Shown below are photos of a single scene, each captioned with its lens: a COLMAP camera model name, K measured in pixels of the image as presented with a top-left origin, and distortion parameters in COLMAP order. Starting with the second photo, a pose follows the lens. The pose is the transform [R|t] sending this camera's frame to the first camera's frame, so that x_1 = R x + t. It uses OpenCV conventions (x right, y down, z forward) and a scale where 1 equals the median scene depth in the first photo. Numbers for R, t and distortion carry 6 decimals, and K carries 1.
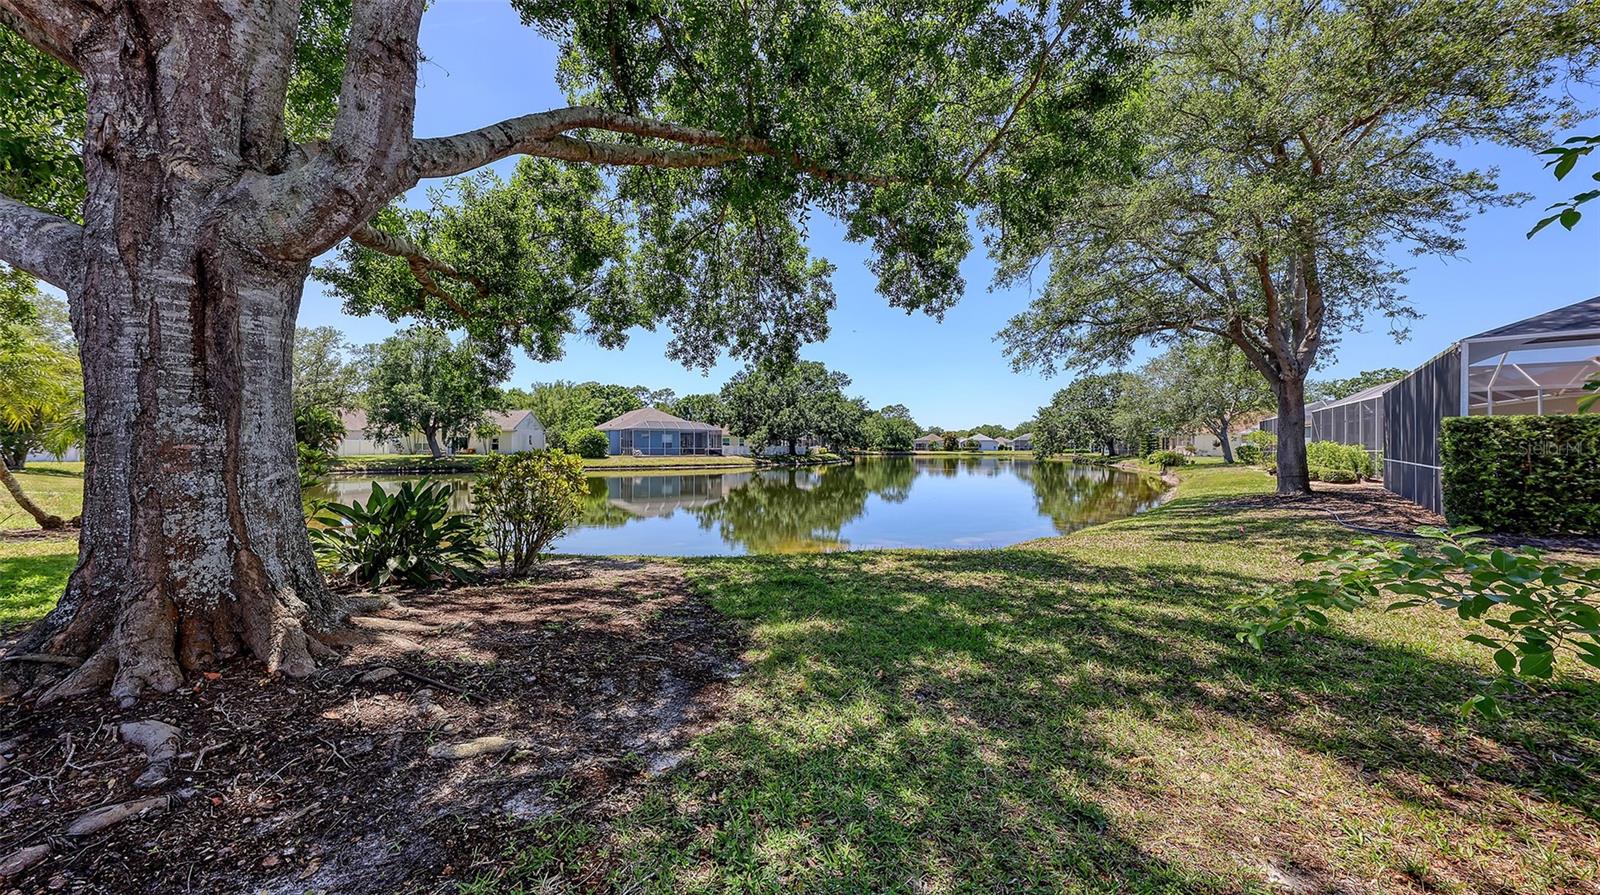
lens RADIAL K [[551.2, 0, 800.0], [0, 551.2, 447.5], [0, 0, 1]] dist [-0.000026, -0.000300]
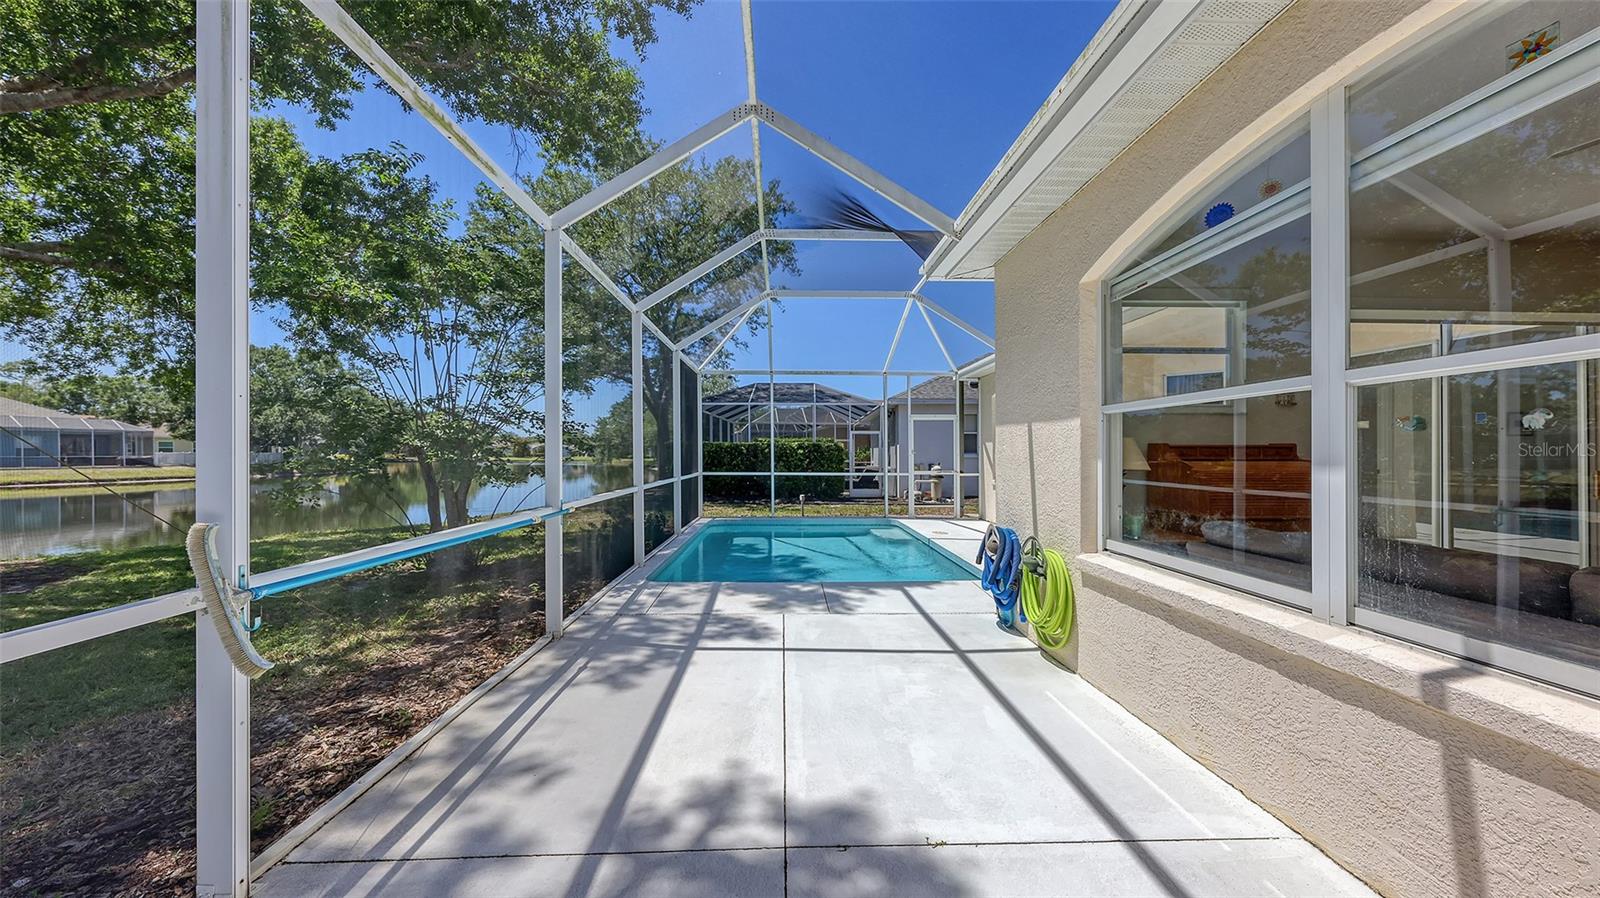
lens RADIAL K [[554.0, 0, 797.2], [0, 554.0, 456.5], [0, 0, 1]] dist [0.000768, 0.000069]
pose [[0.759685, -0.004247, 0.650277, 0.028507], [0.000879, 0.999984, 0.005504, -0.001504], [-0.650291, -0.003610, 0.759677, -0.112170]]
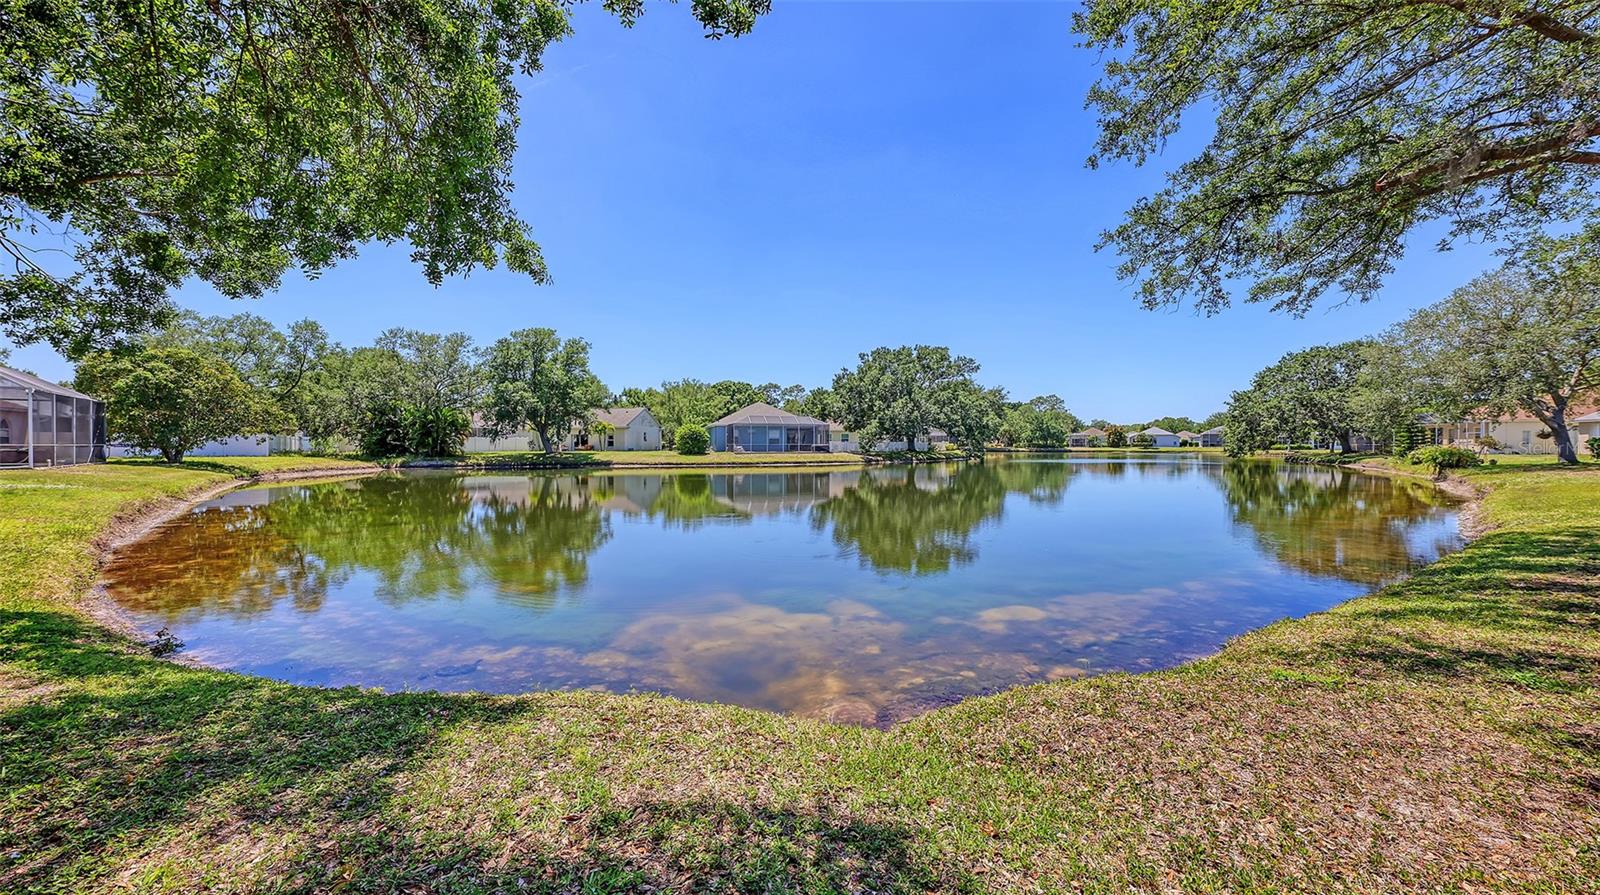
lens RADIAL K [[551.2, 0, 800.0], [0, 551.2, 447.5], [0, 0, 1]] dist [-0.000026, -0.000300]
pose [[0.964900, -0.001524, -0.262613, 0.054741], [0.002842, 0.999985, 0.004636, 0.002384], [0.262602, -0.005219, 0.964890, 0.098200]]
